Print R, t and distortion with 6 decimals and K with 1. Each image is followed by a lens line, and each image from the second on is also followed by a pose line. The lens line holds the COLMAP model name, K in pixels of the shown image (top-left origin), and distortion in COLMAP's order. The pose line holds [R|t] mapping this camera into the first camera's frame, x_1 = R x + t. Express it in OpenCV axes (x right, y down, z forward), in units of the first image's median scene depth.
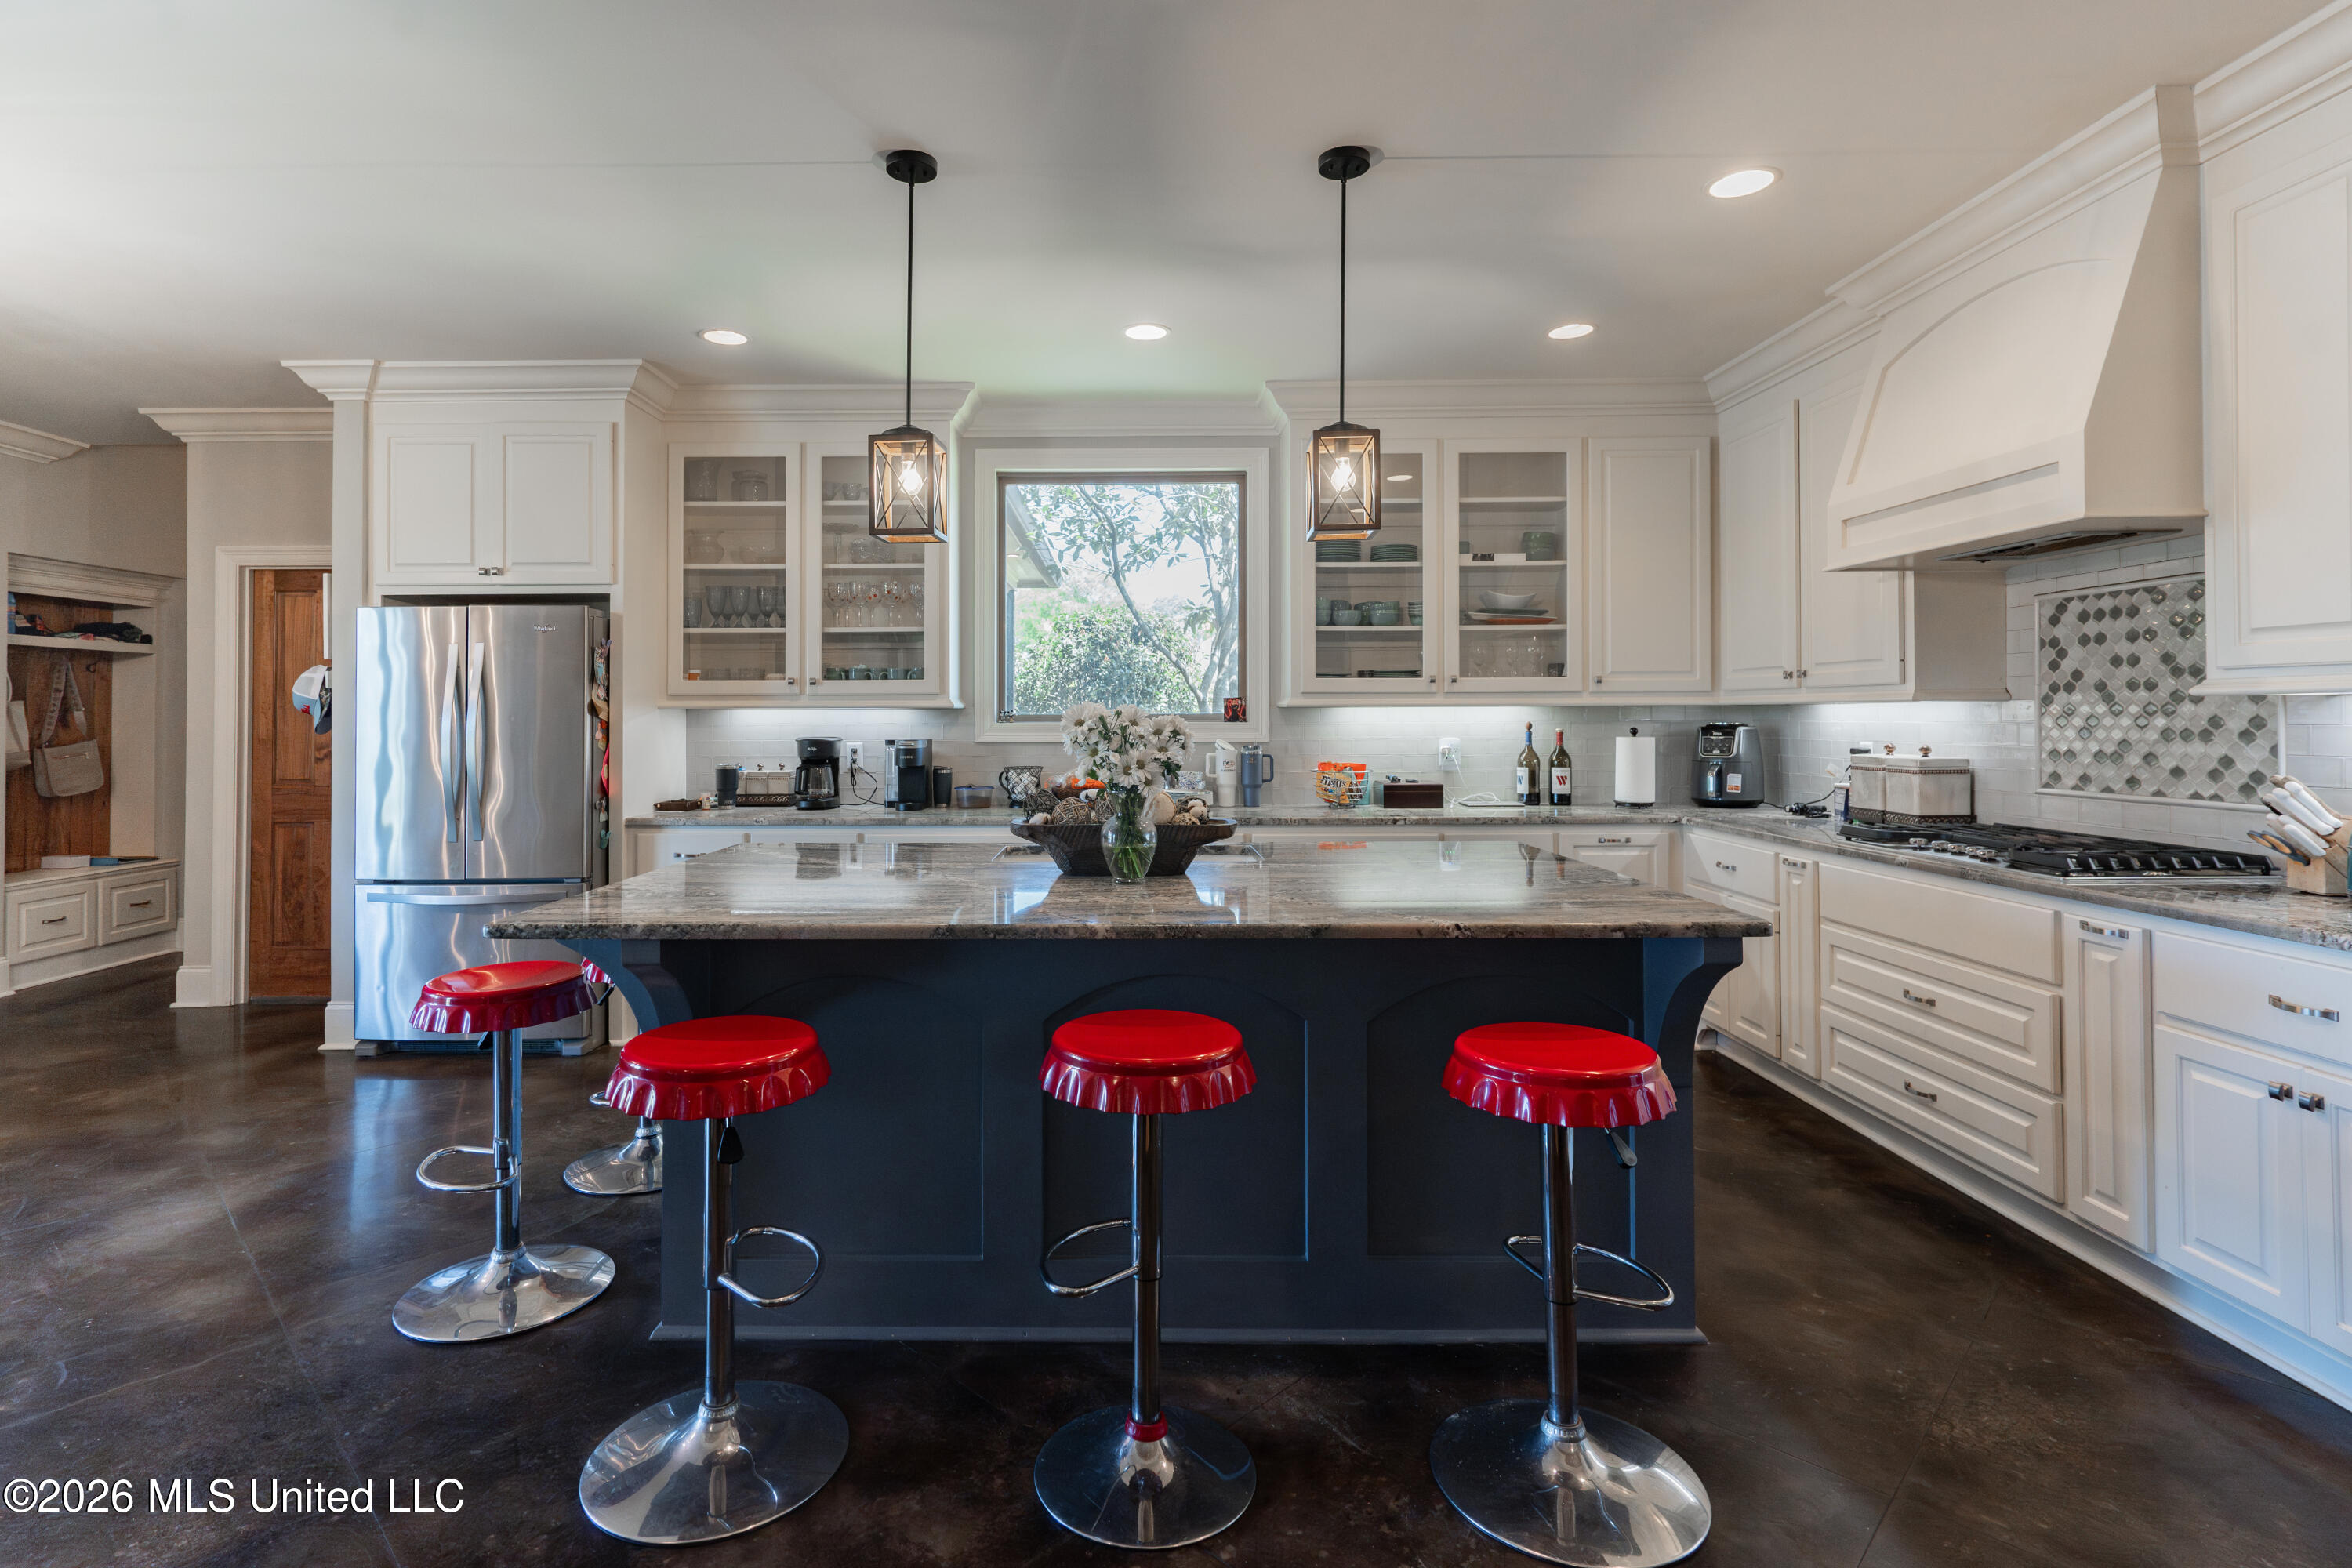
lens RADIAL K [[1136.0, 0, 1115.7], [0, 1136.0, 701.7], [0, 0, 1]] dist [-0.000768, 0.000887]
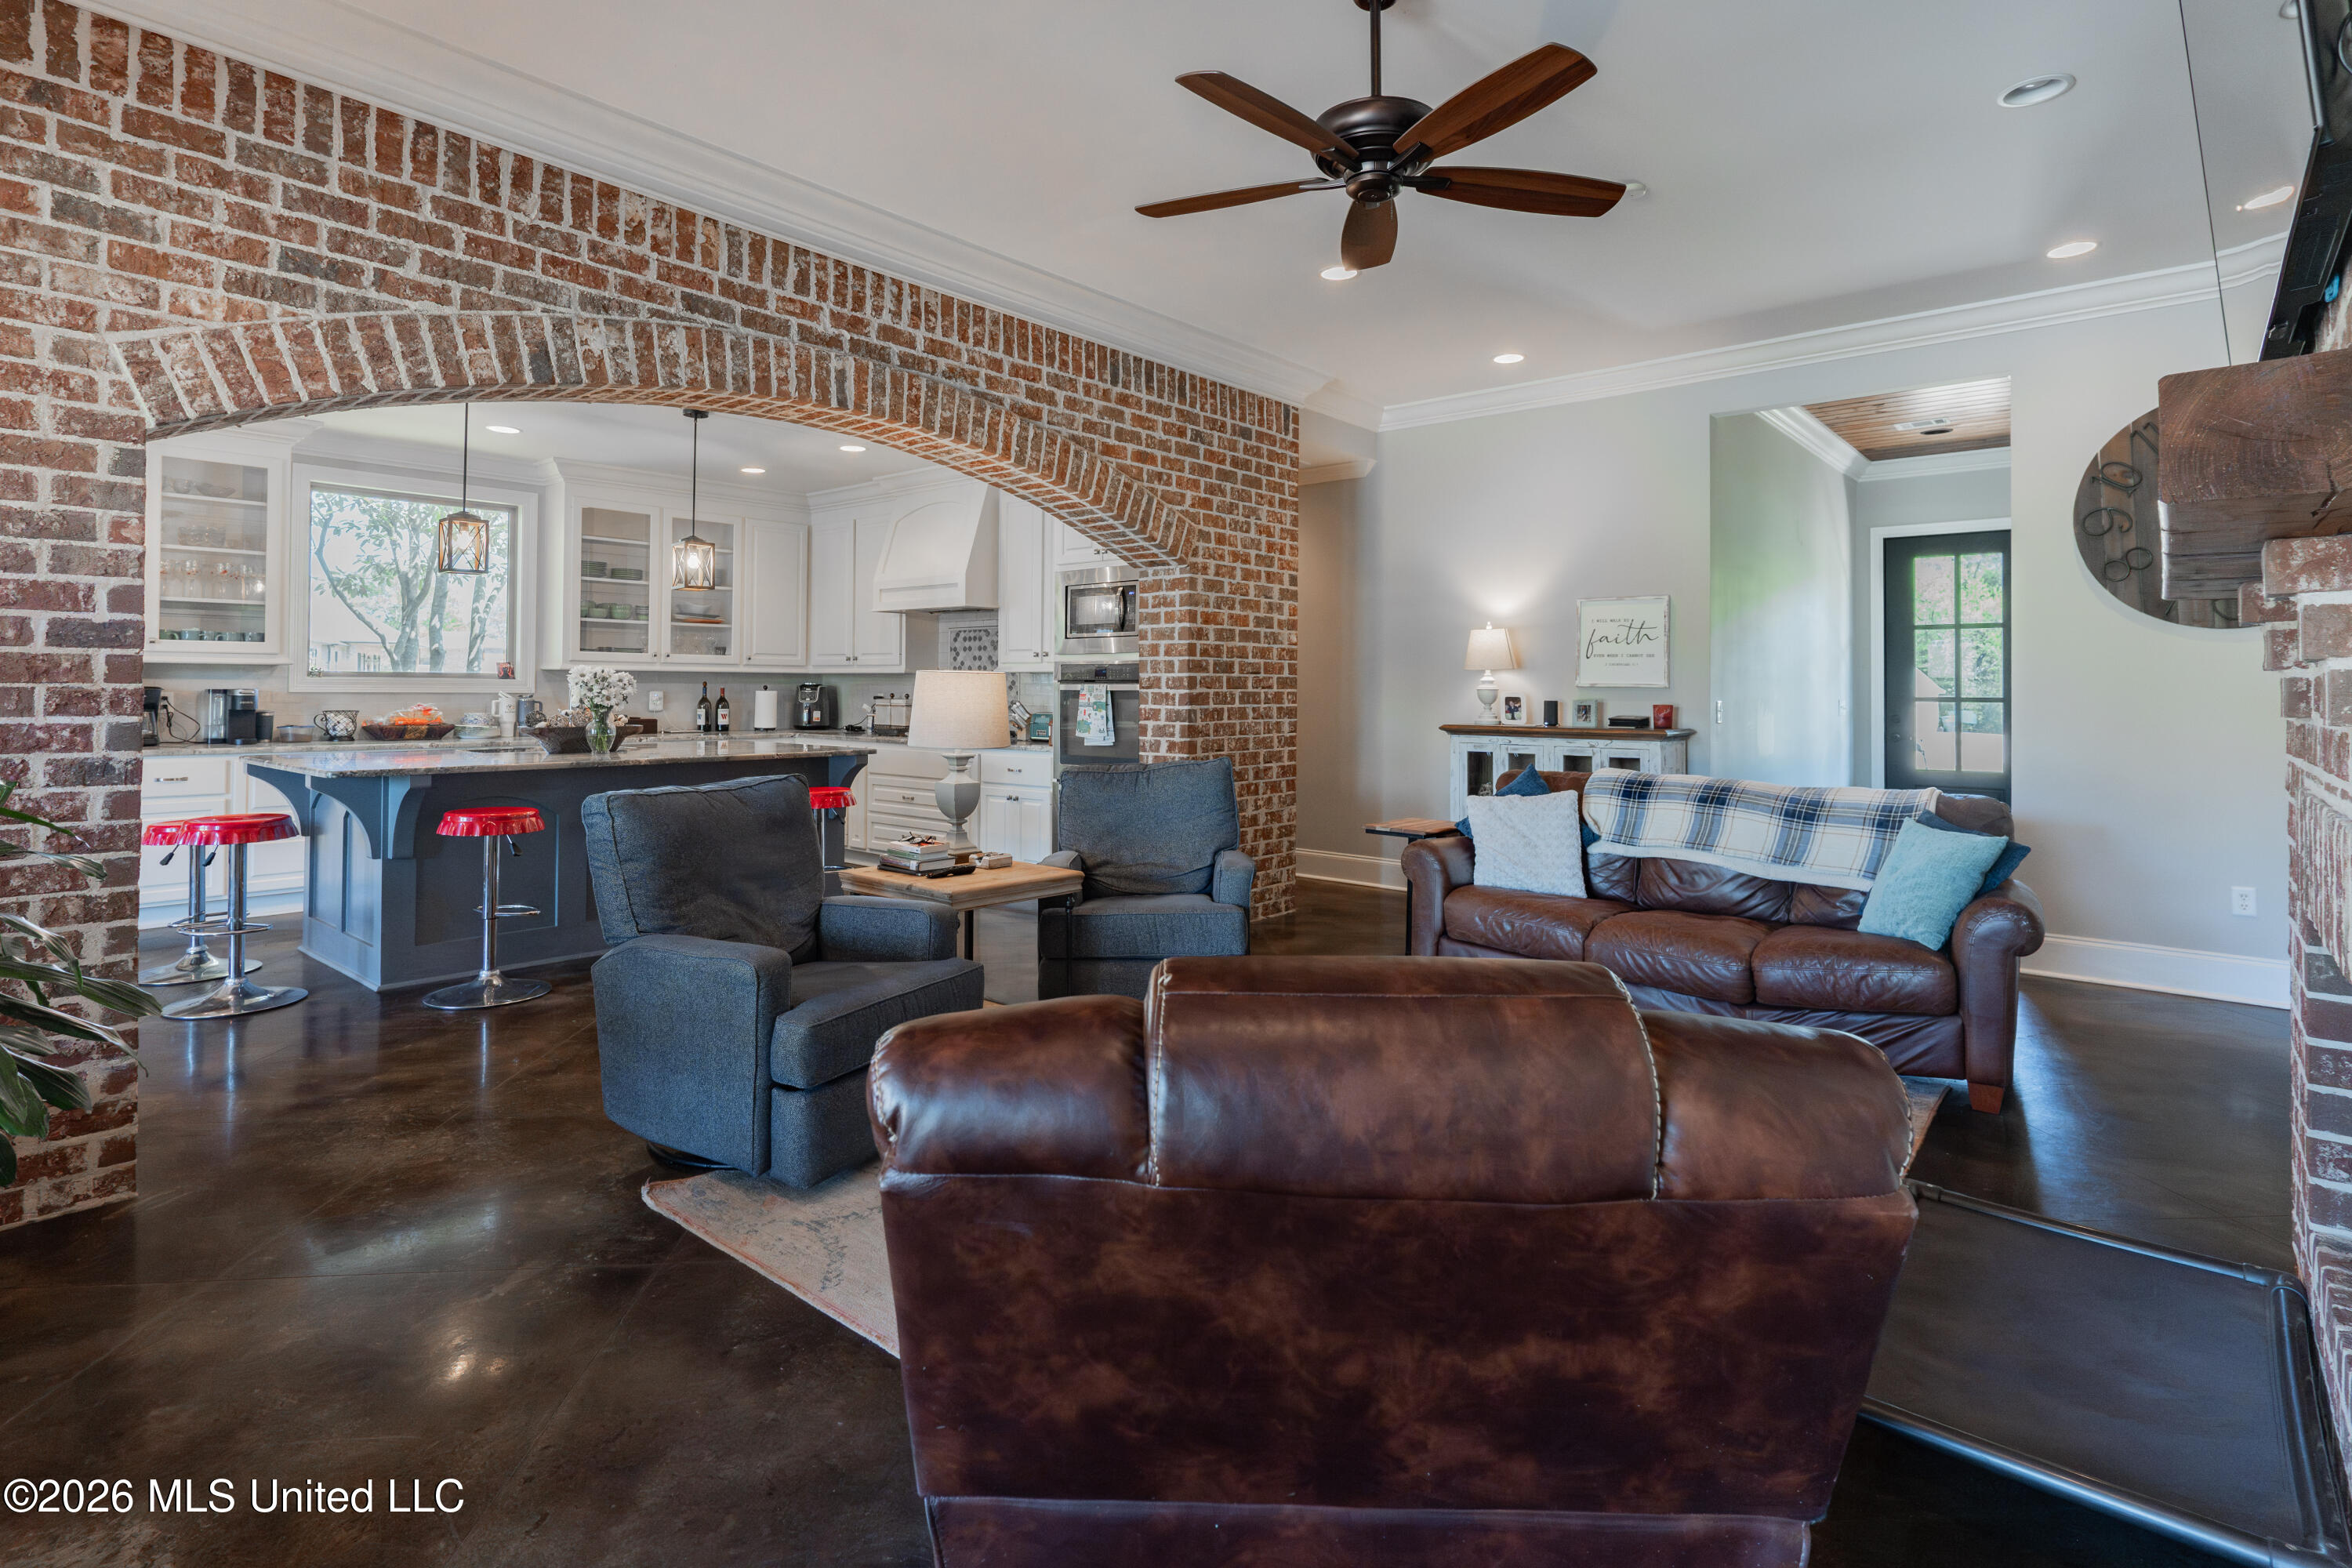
lens RADIAL K [[1177.4, 0, 1171.4], [0, 1177.4, 686.9], [0, 0, 1]] dist [0.003279, 0.000366]
pose [[0.641490, 0.009879, 0.767068, -0.520418], [-0.019440, 0.999805, 0.003381, 0.006274], [-0.766885, -0.017081, 0.641557, -0.625916]]
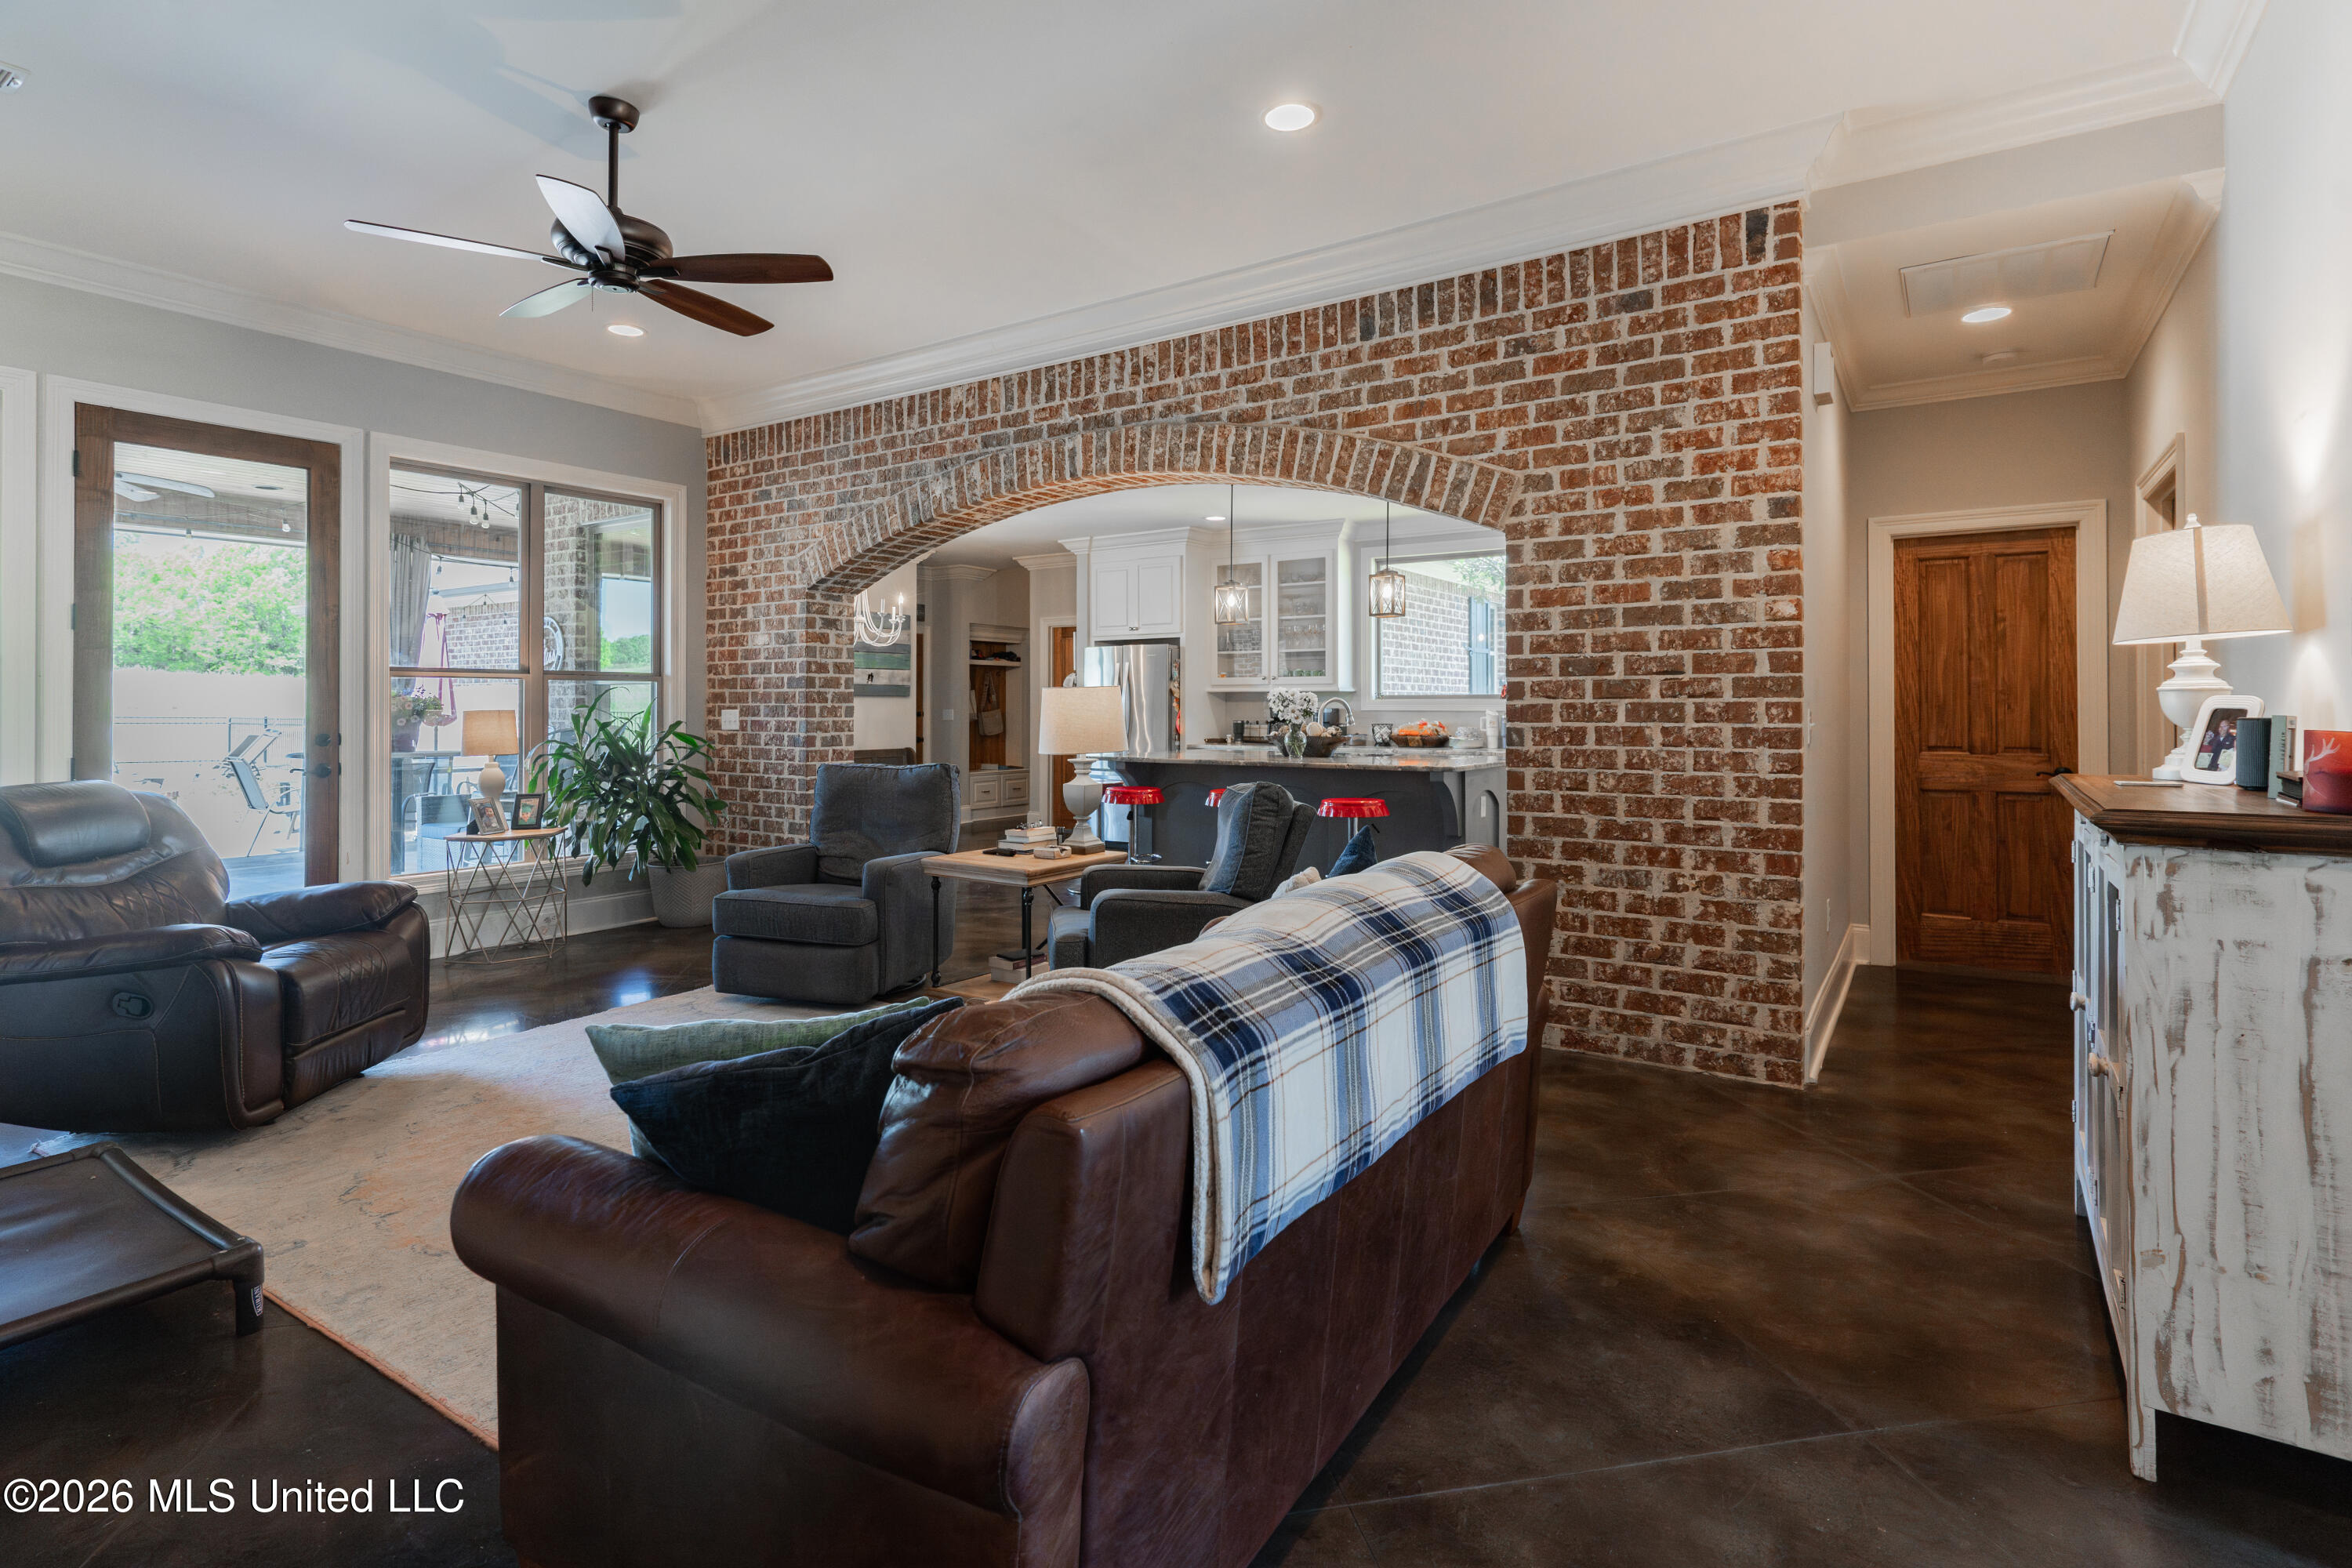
lens RADIAL K [[1148.4, 0, 1183.5], [0, 1148.4, 709.5], [0, 0, 1]] dist [0.000876, 0.000389]
pose [[0.835430, 0.005142, -0.549573, 0.669496], [0.003918, 0.999875, 0.015311, 0.005497], [0.549583, -0.014945, 0.835305, -0.711463]]
